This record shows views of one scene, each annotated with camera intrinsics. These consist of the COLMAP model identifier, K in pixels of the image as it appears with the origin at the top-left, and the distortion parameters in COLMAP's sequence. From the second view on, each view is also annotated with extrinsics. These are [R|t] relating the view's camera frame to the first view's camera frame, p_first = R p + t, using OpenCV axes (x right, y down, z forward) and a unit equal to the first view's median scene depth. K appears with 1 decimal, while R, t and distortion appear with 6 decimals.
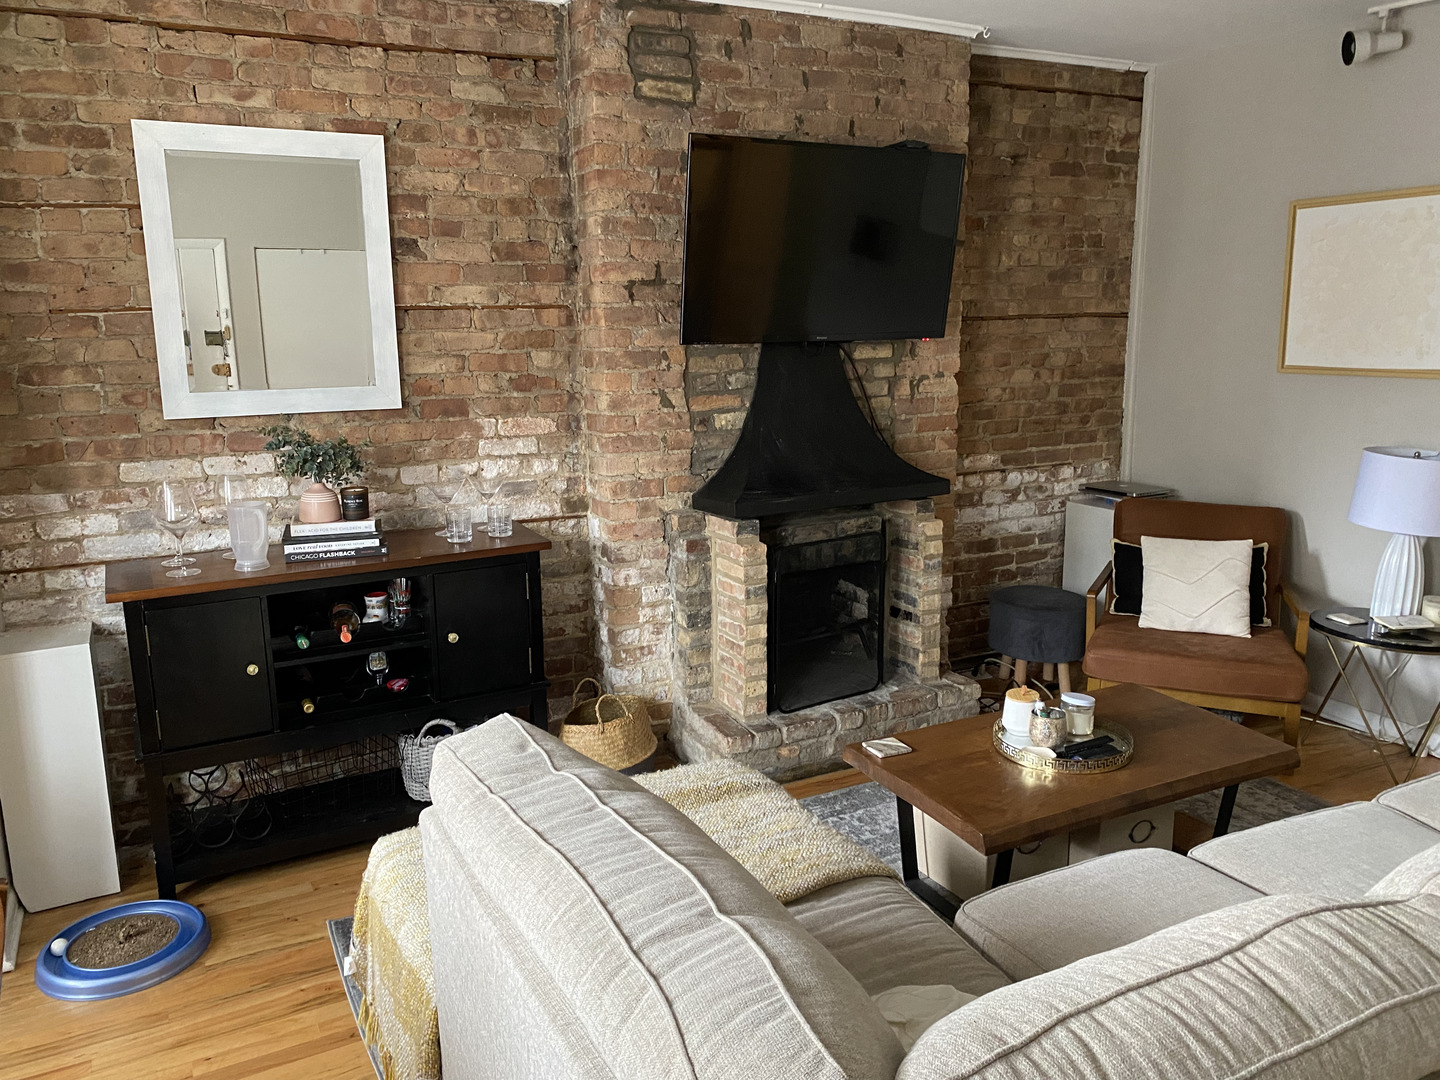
lens RADIAL K [[1097.9, 0, 719.2], [0, 1097.9, 544.6], [0, 0, 1]] dist [0.040292, -0.036765]
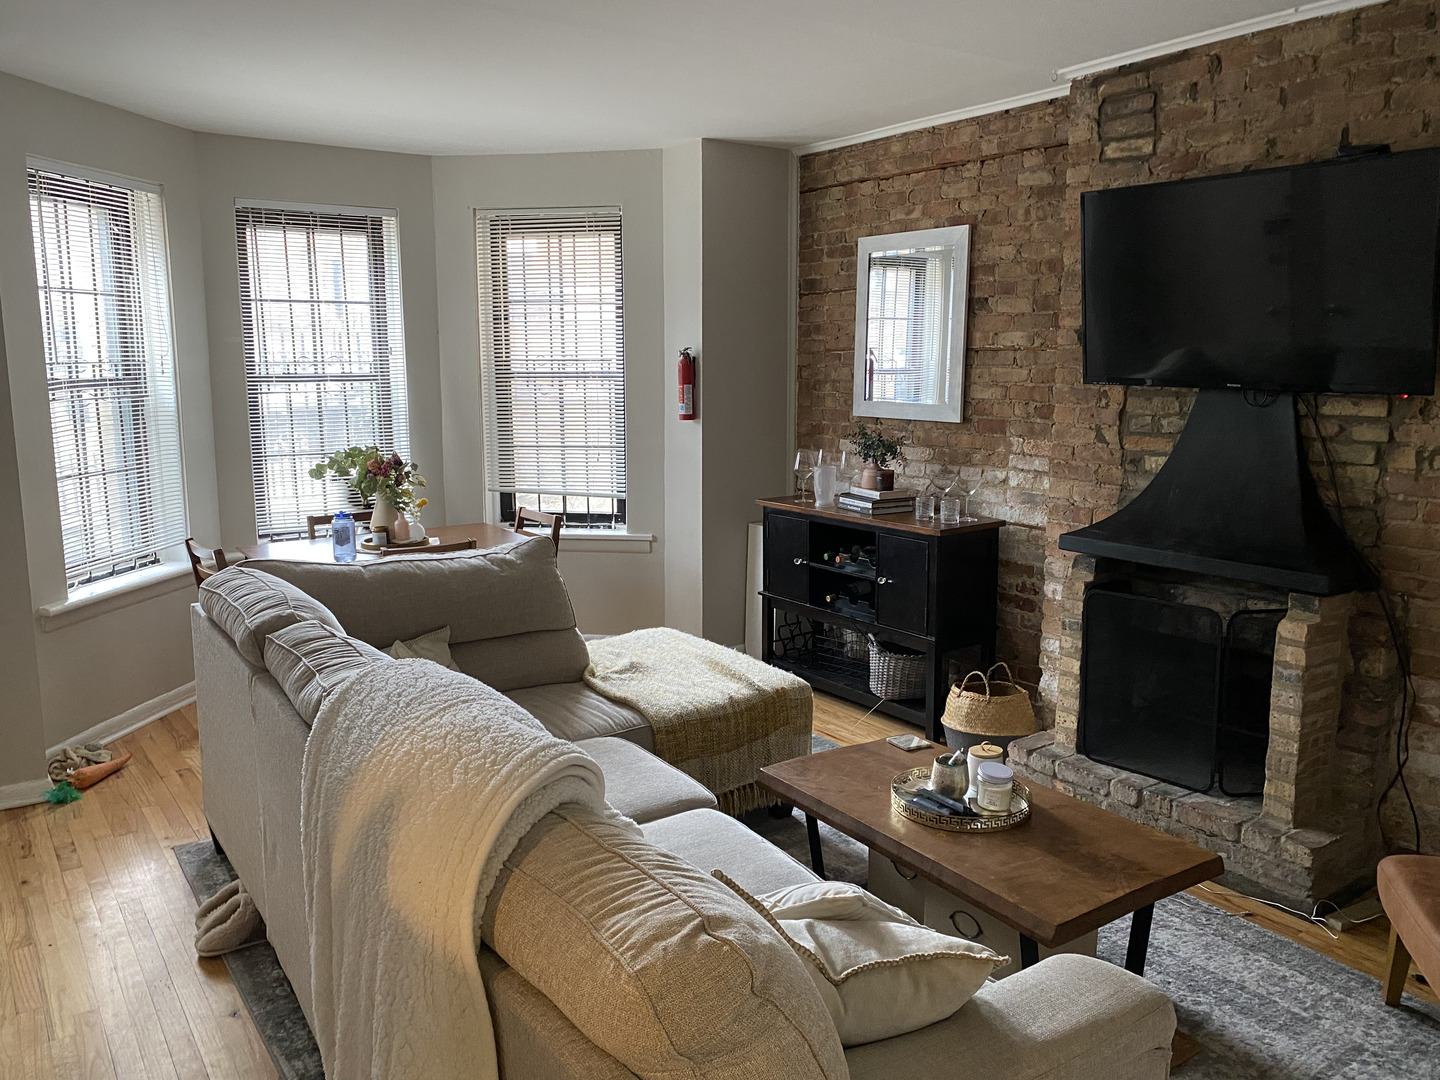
lens RADIAL K [[1097.9, 0, 713.6], [0, 1097.9, 548.8], [0, 0, 1]] dist [0.040292, -0.036765]
pose [[0.139583, 0.185979, -0.972588, 0.986040], [-0.214059, 0.964647, 0.153739, -0.113572], [0.966796, 0.186732, 0.174459, 0.486205]]
